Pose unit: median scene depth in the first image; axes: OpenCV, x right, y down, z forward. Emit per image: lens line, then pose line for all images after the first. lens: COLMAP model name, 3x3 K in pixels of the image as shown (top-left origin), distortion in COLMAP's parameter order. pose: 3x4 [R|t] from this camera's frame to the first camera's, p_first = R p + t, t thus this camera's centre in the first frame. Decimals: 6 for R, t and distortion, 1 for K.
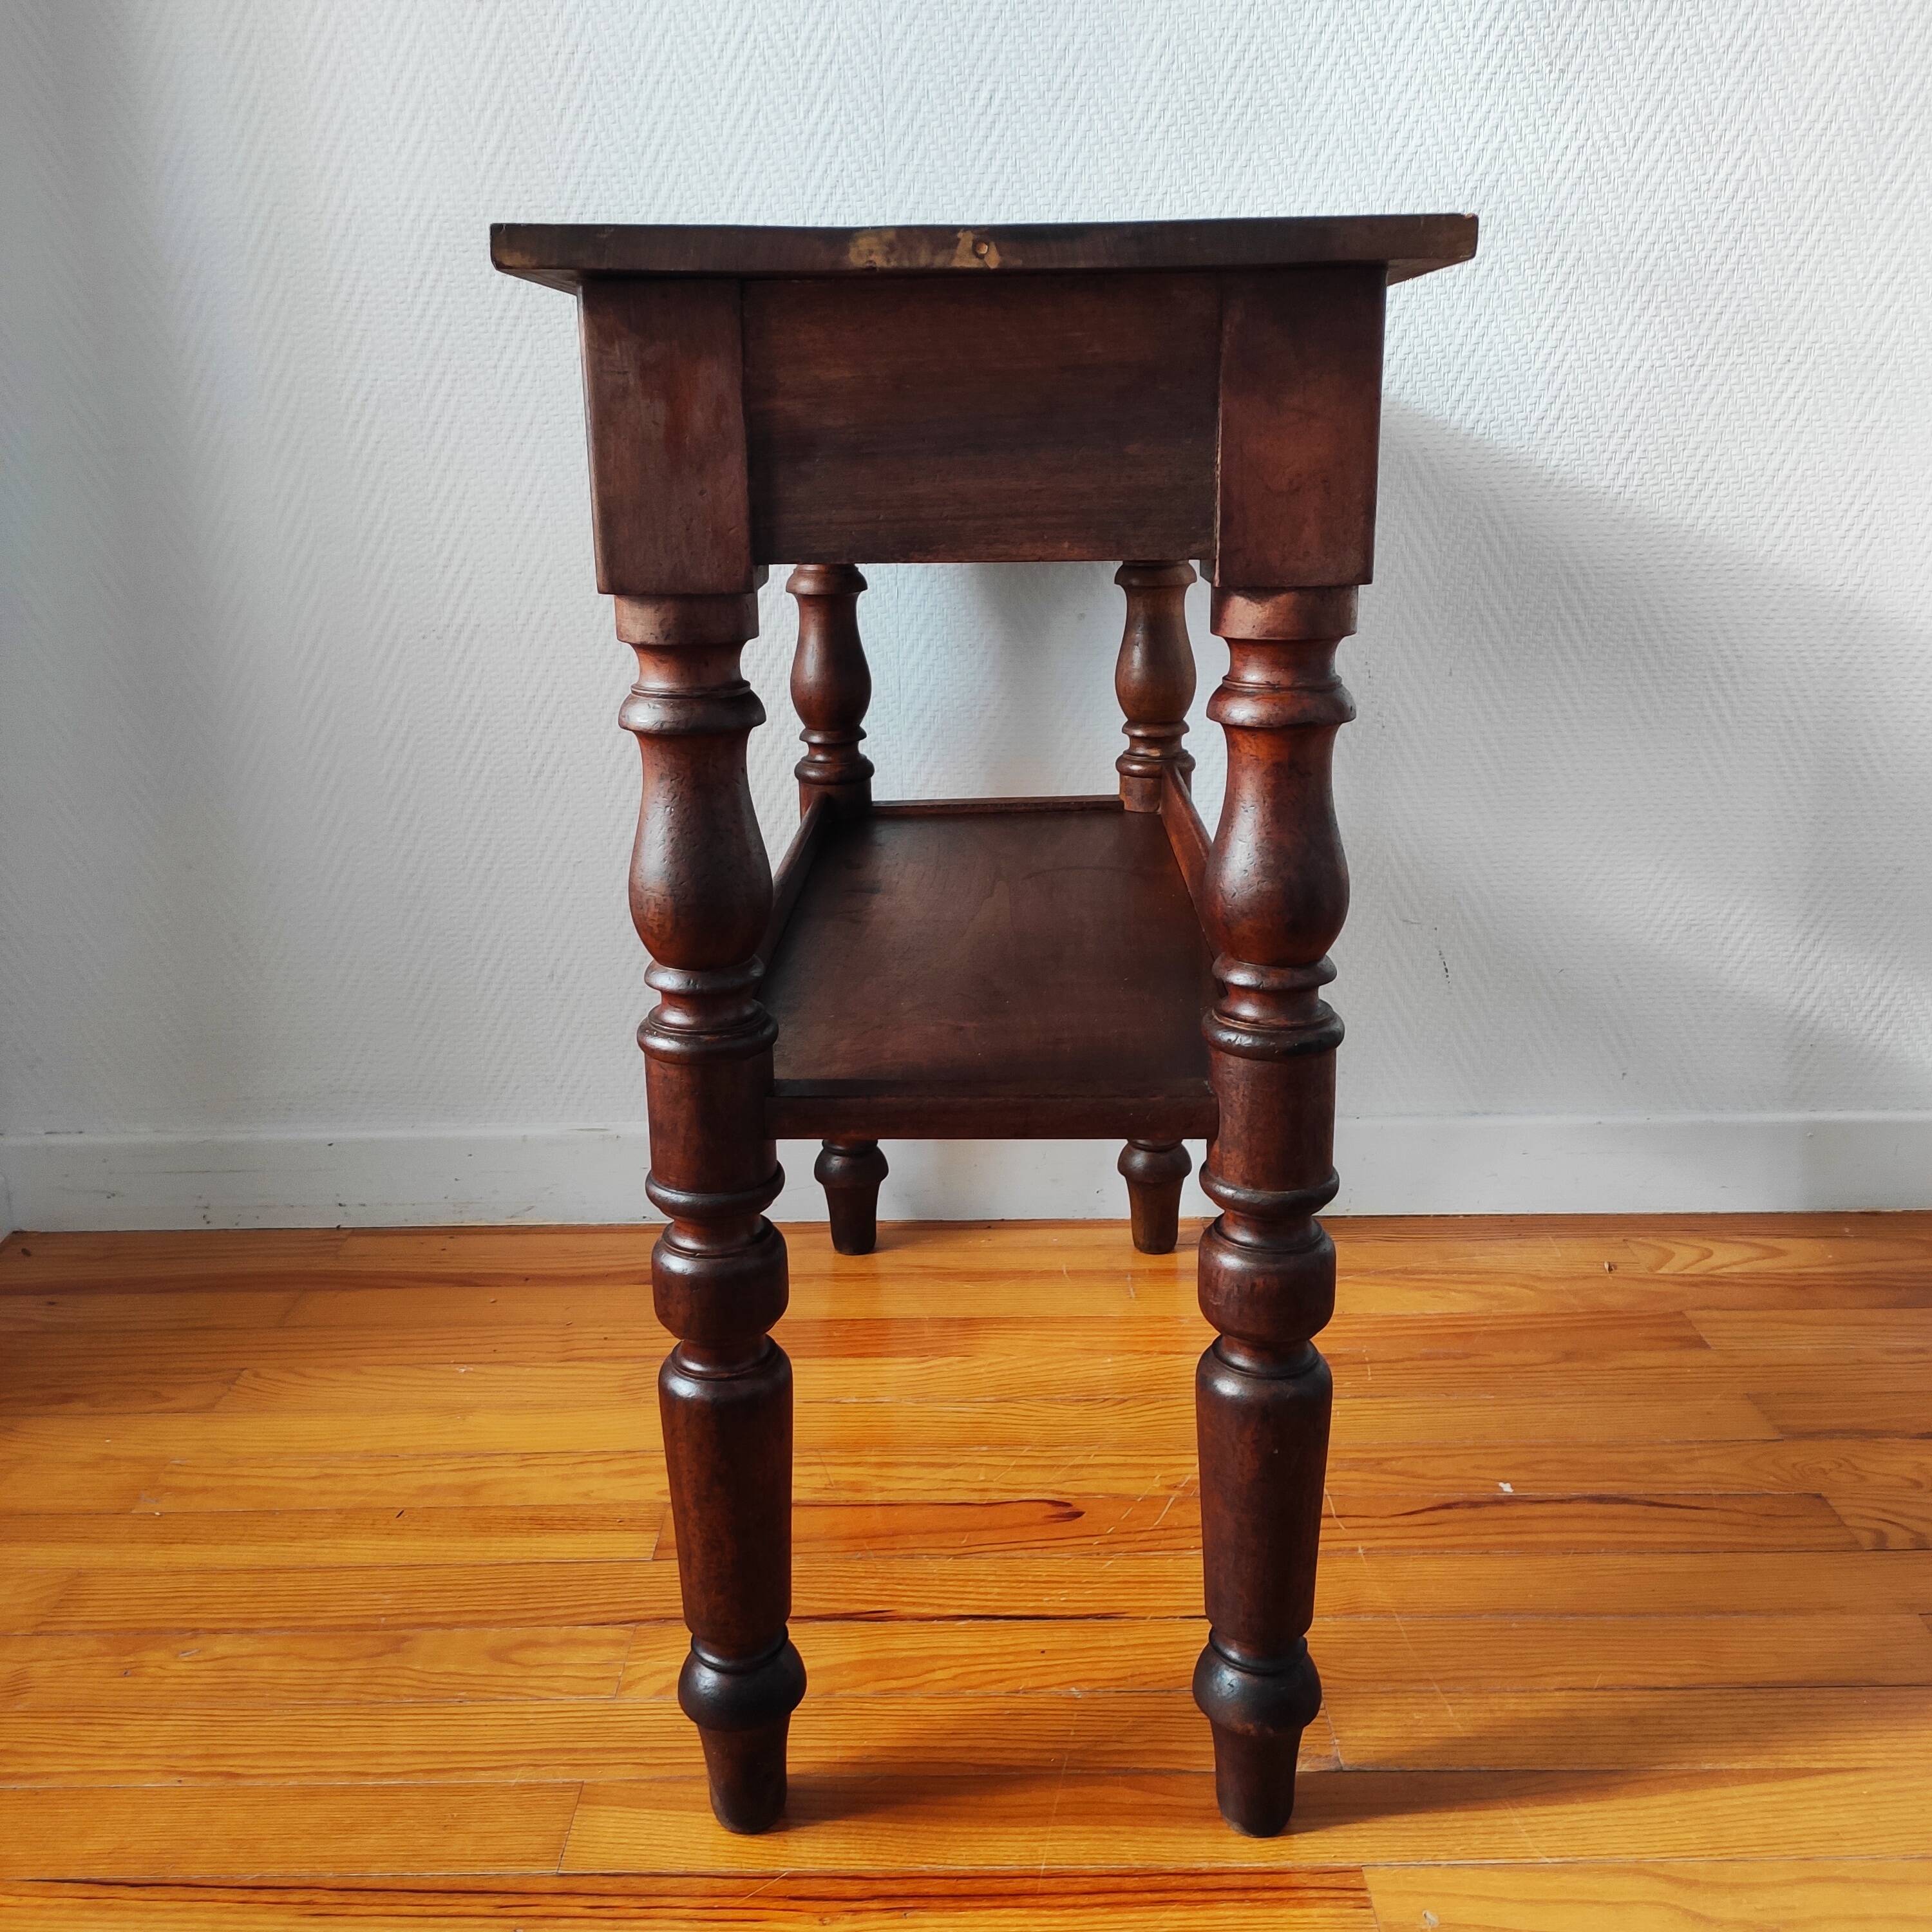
lens RADIAL K [[1943.7, 0, 984.2], [0, 1943.7, 964.4], [0, 0, 1]] dist [0.025132, 0.000000]
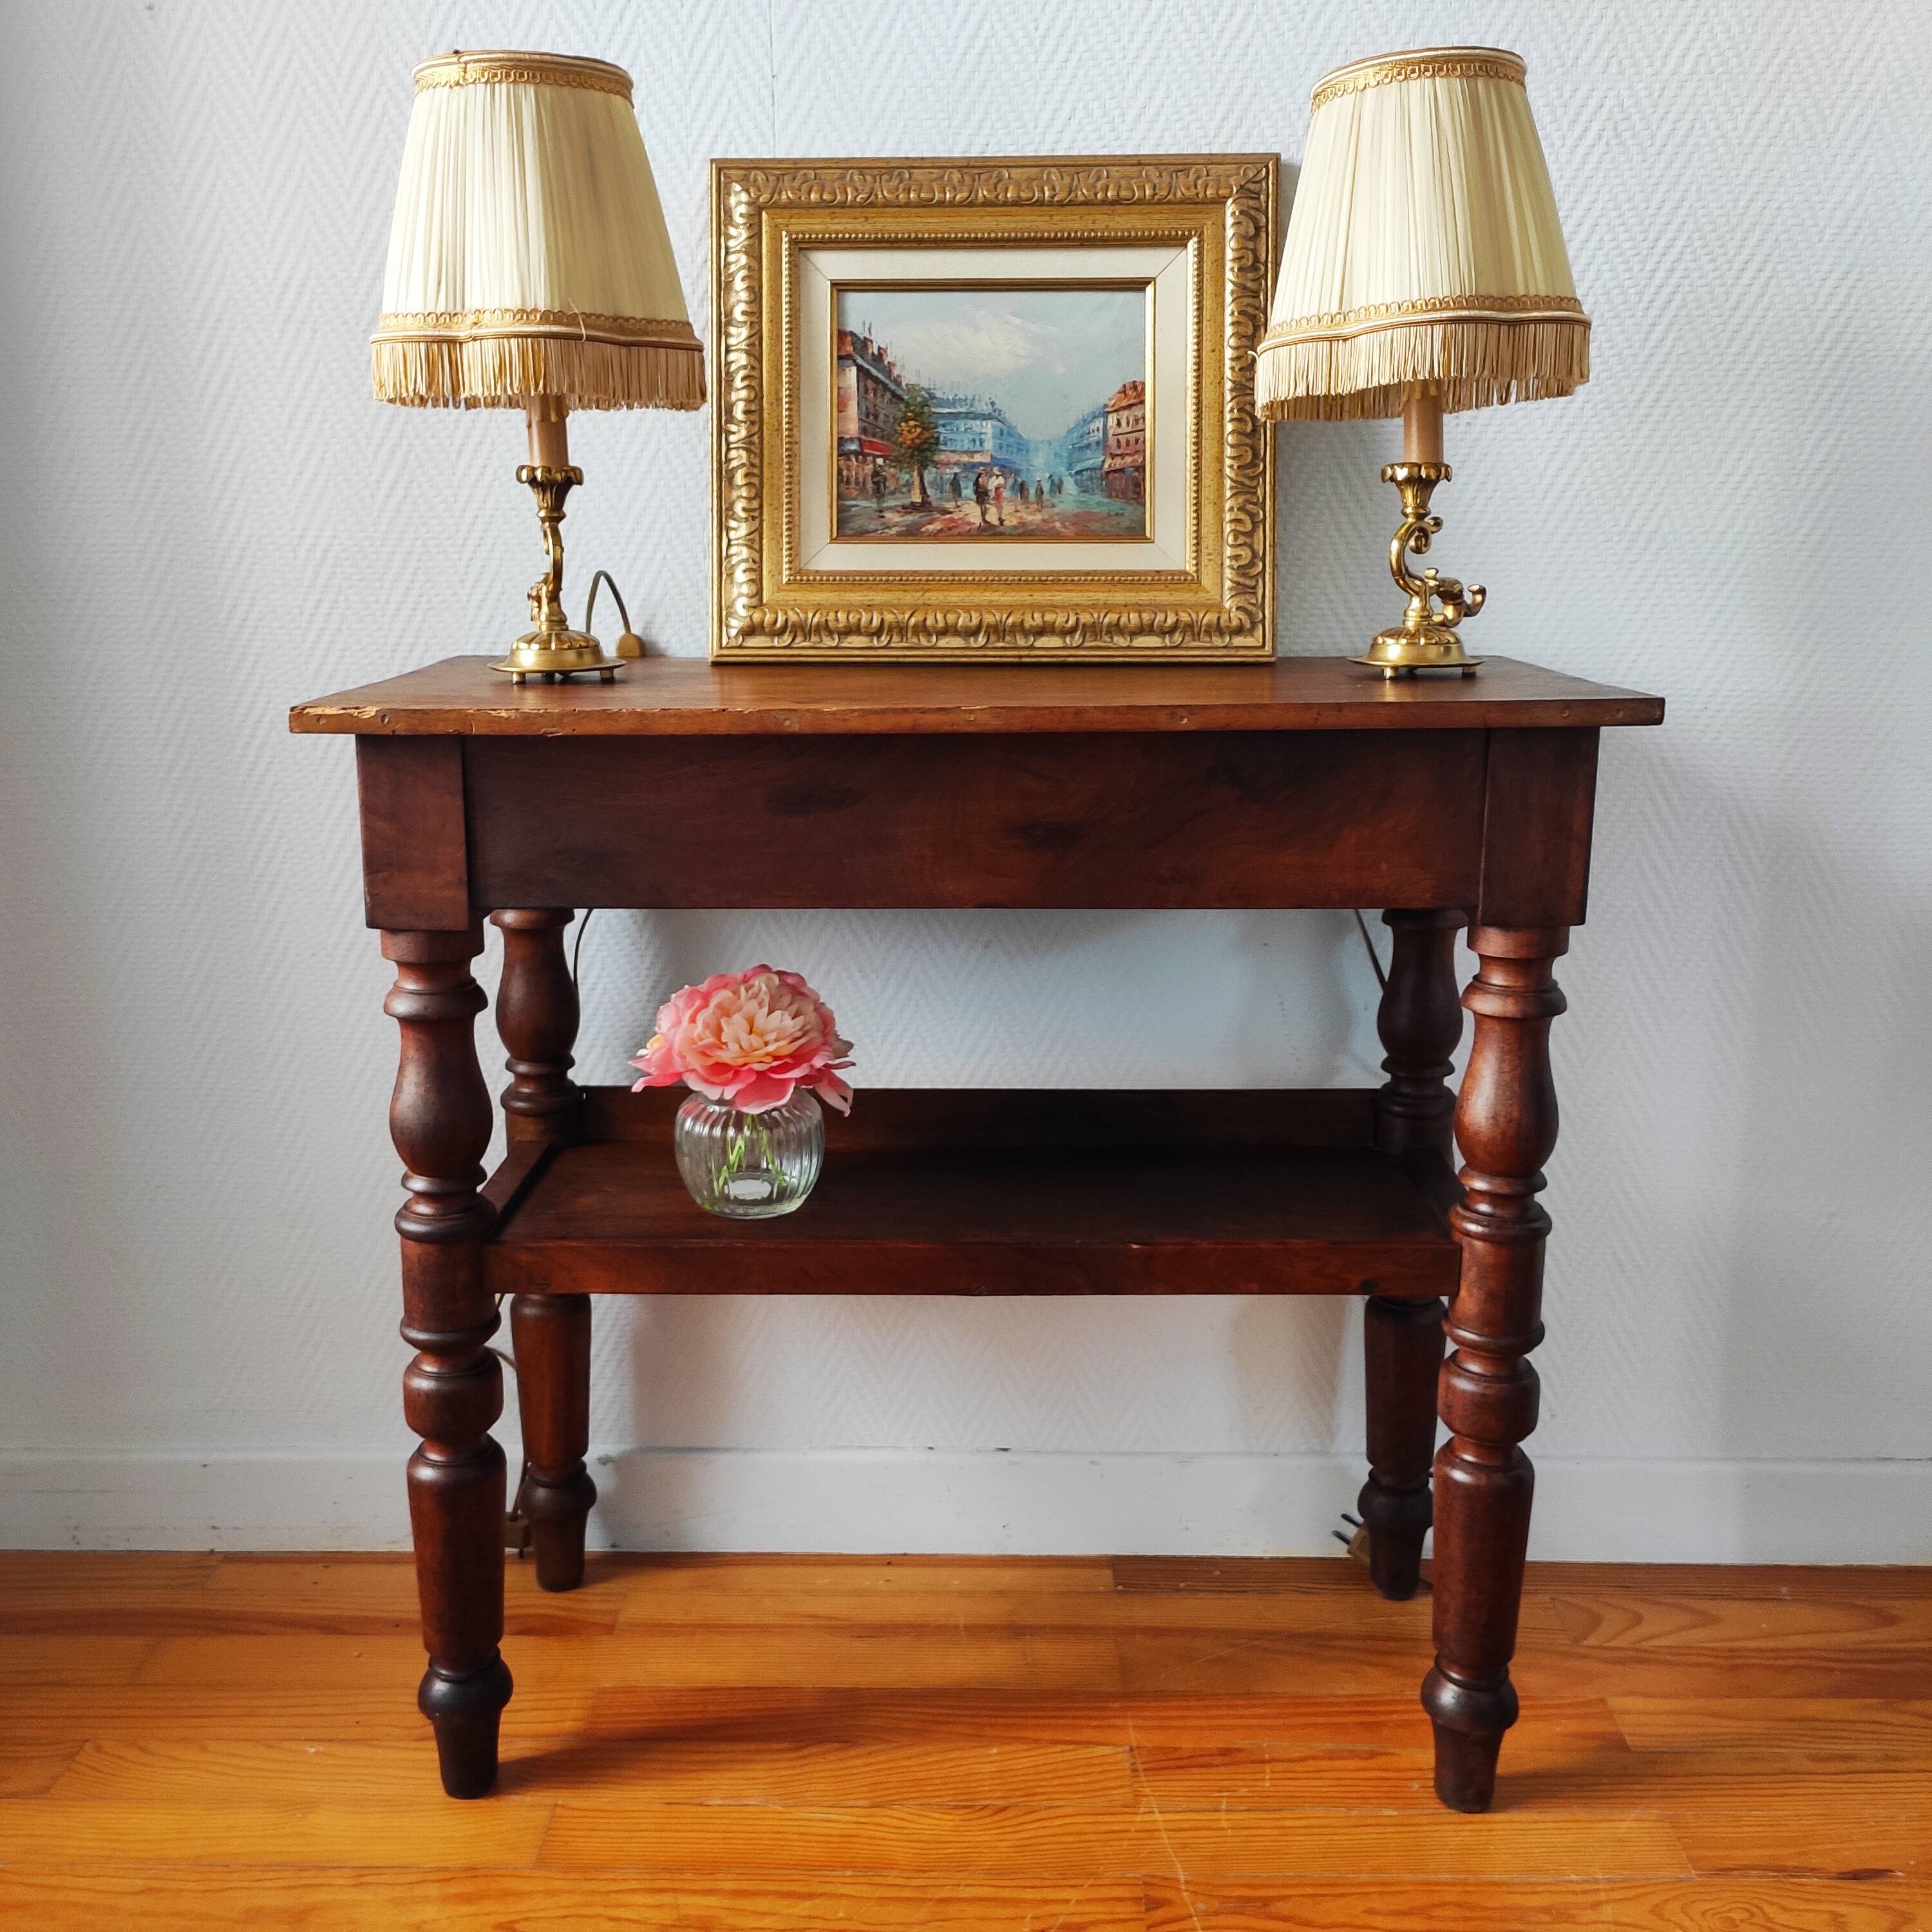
lens RADIAL K [[1943.7, 0, 975.8], [0, 1943.7, 954.8], [0, 0, 1]] dist [0.025132, 0.000000]
pose [[0.999839, 0.014507, -0.010514, 0.059135], [-0.015046, 0.998470, -0.053201, -0.131446], [0.009726, 0.053351, 0.998528, 0.030573]]
